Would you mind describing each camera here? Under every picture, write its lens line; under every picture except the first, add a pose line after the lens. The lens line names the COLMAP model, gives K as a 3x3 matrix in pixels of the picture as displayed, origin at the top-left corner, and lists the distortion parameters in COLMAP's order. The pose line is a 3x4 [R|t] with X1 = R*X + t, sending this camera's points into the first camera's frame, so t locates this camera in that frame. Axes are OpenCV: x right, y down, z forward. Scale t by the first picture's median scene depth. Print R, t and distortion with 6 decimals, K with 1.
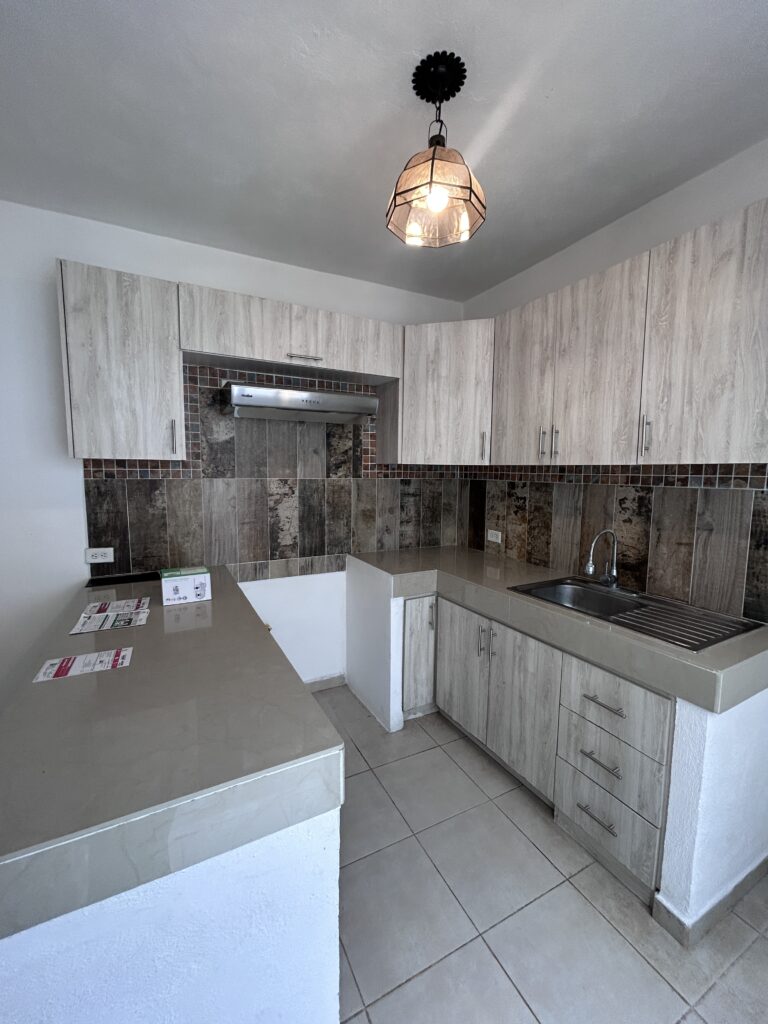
lens RADIAL K [[411.4, 0, 380.0], [0, 411.4, 512.8], [0, 0, 1]] dist [-0.003233, -0.000359]
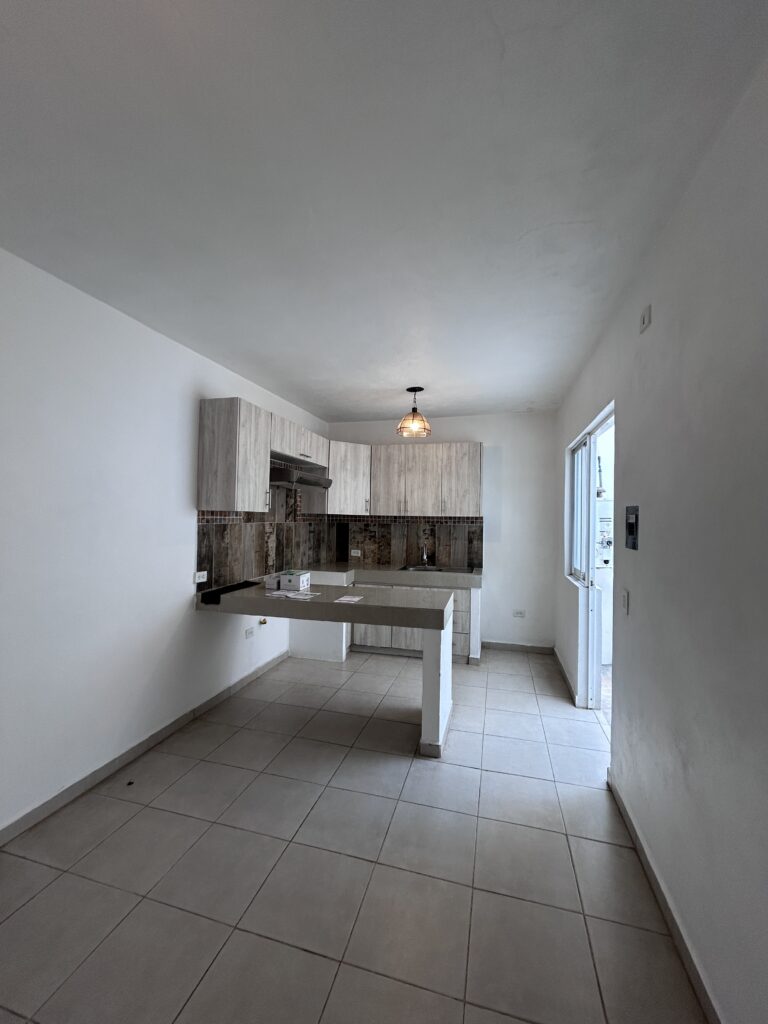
lens RADIAL K [[411.4, 0, 380.8], [0, 411.4, 514.3], [0, 0, 1]] dist [-0.003233, -0.000359]
pose [[0.678486, 0.006846, 0.734582, -1.248231], [0.067615, 0.995130, -0.071726, 0.030184], [-0.731495, 0.098334, 0.674718, -0.426244]]
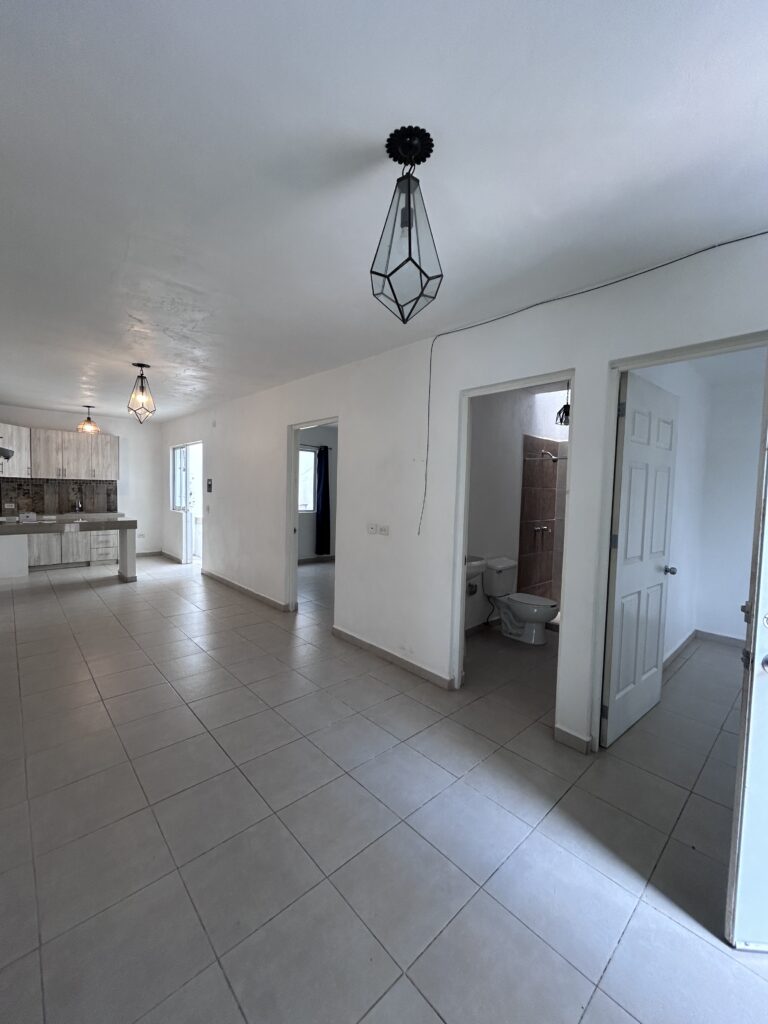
lens RADIAL K [[411.4, 0, 384.6], [0, 411.4, 510.9], [0, 0, 1]] dist [-0.003233, -0.000359]
pose [[-0.270194, -0.065921, 0.960547, -3.339937], [0.073672, 0.993313, 0.088893, 0.042195], [-0.959983, 0.094784, -0.263530, -0.622045]]
